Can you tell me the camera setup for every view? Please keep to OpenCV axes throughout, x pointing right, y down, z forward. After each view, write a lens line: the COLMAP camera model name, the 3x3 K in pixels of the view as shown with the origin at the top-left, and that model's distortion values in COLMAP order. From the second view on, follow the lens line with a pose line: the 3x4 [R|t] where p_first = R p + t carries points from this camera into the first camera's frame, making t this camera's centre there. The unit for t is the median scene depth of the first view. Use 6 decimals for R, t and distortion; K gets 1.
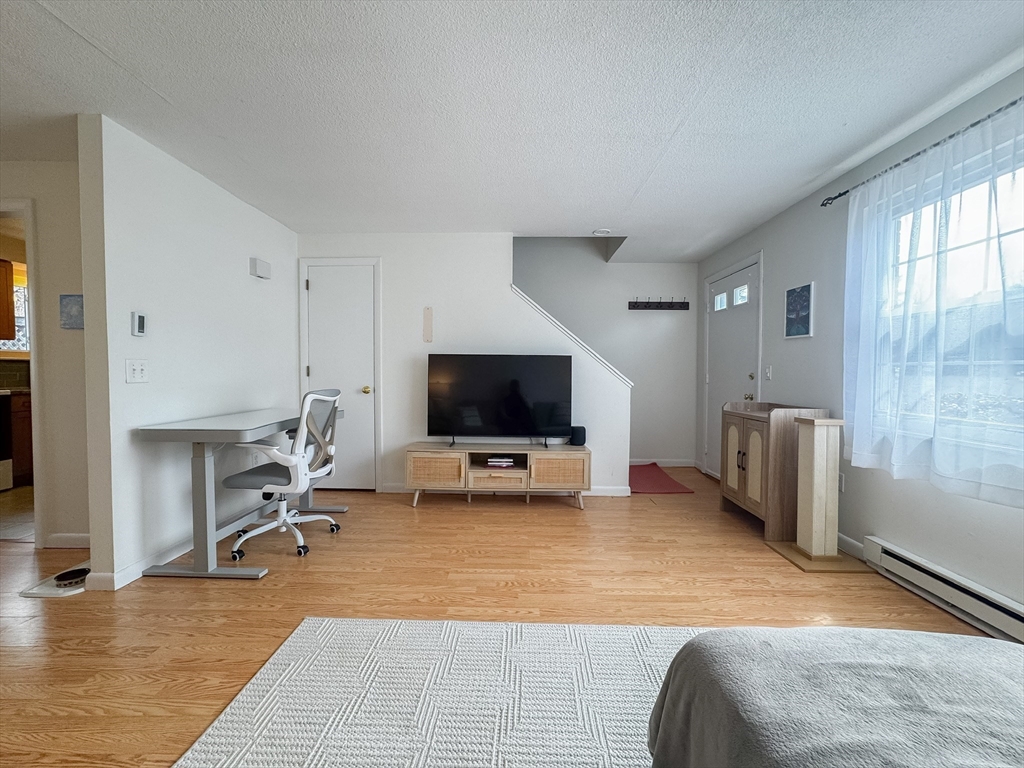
lens RADIAL K [[416.5, 0, 513.6], [0, 416.5, 387.5], [0, 0, 1]] dist [-0.031683, 0.013664]
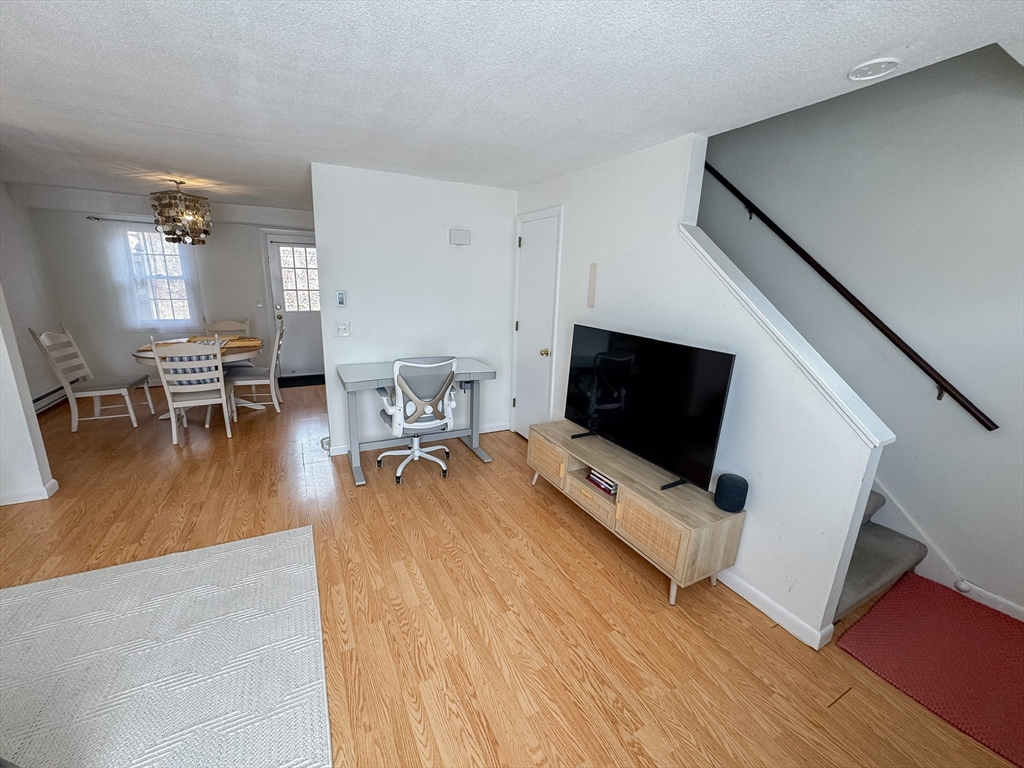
lens RADIAL K [[416.5, 0, 511.0], [0, 416.5, 388.4], [0, 0, 1]] dist [-0.031683, 0.013664]
pose [[0.480365, 0.234669, -0.845091, 0.679149], [-0.066194, 0.970493, 0.231866, -0.202833], [0.874567, -0.055441, 0.481725, 0.699252]]
